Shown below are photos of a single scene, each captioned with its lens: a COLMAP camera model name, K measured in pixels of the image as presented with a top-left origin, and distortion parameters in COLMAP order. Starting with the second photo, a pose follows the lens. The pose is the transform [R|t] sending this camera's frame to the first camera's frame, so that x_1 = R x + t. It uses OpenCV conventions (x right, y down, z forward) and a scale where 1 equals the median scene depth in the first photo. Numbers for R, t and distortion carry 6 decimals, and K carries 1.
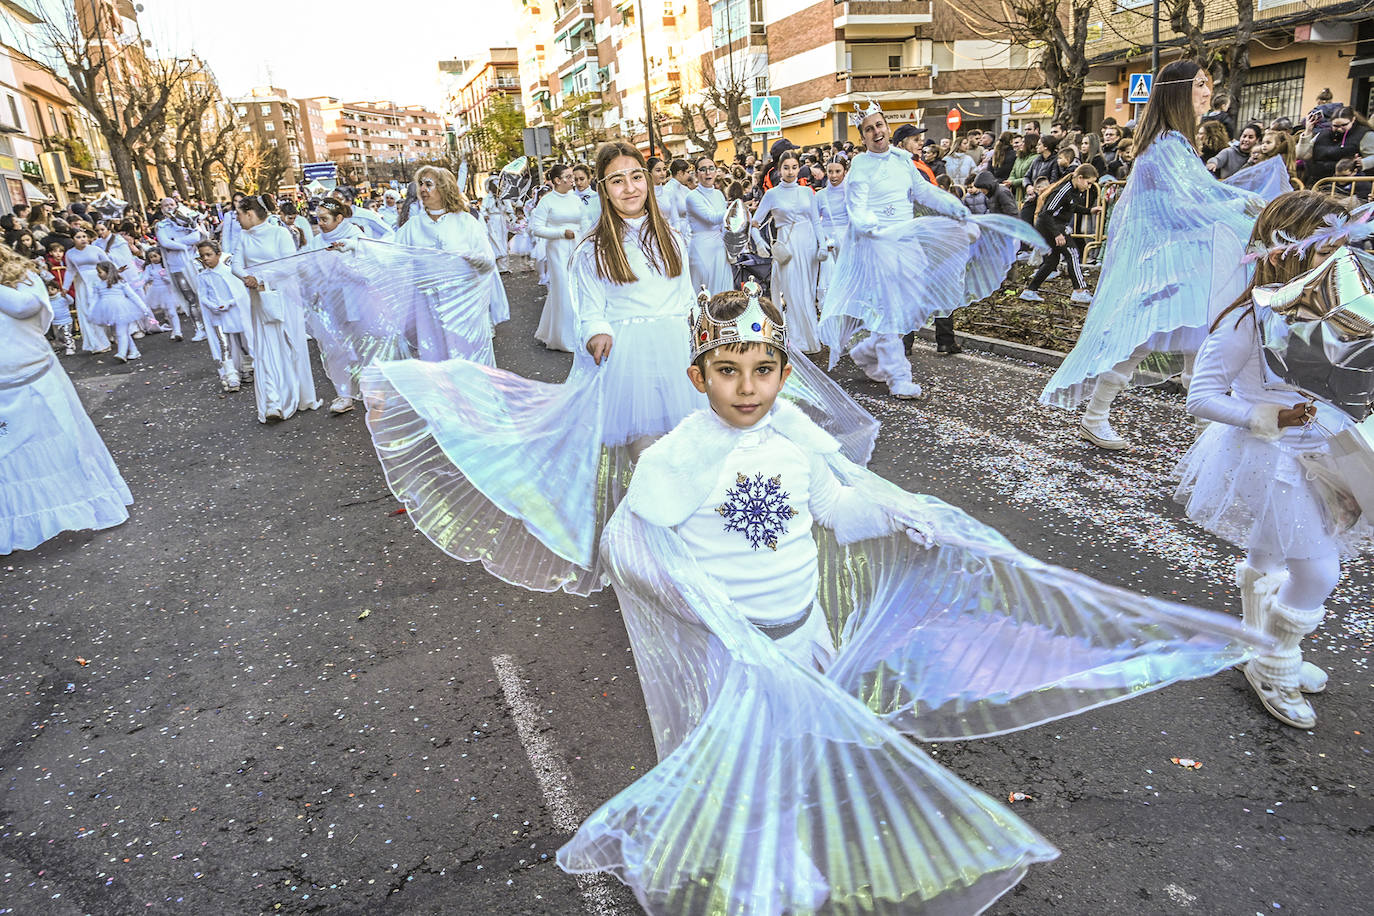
lens RADIAL K [[902.1, 0, 687.0], [0, 902.1, 458.0], [0, 0, 1]] dist [-0.007906, 0.000052]
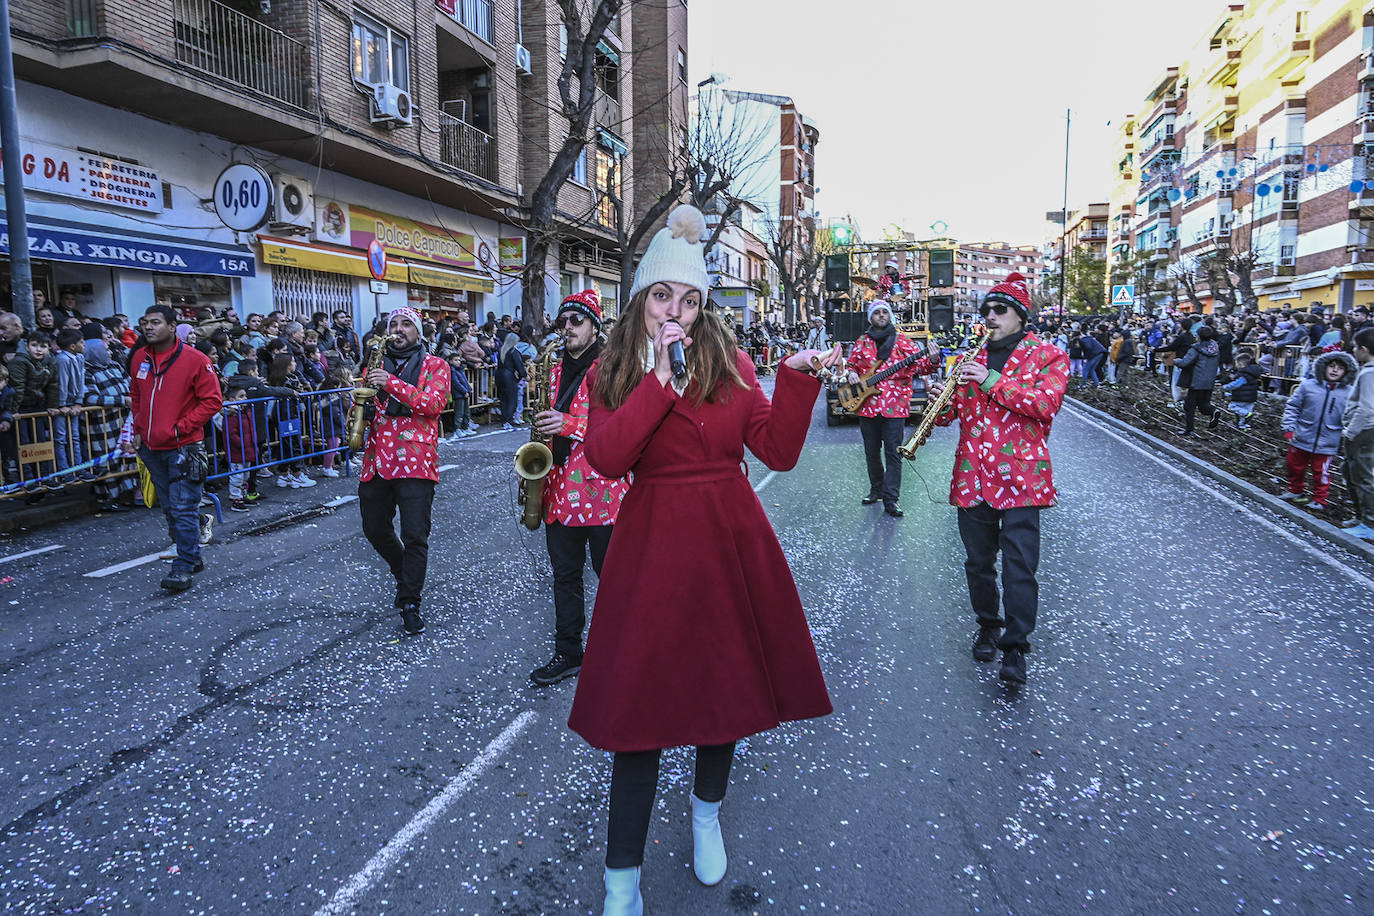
lens RADIAL K [[902.1, 0, 687.0], [0, 902.1, 458.0], [0, 0, 1]] dist [-0.007906, 0.000052]
pose [[0.803858, 0.140434, -0.578006, 0.107093], [-0.218068, 0.973651, -0.066715, 0.052740], [0.553407, 0.179674, 0.813301, -0.194050]]
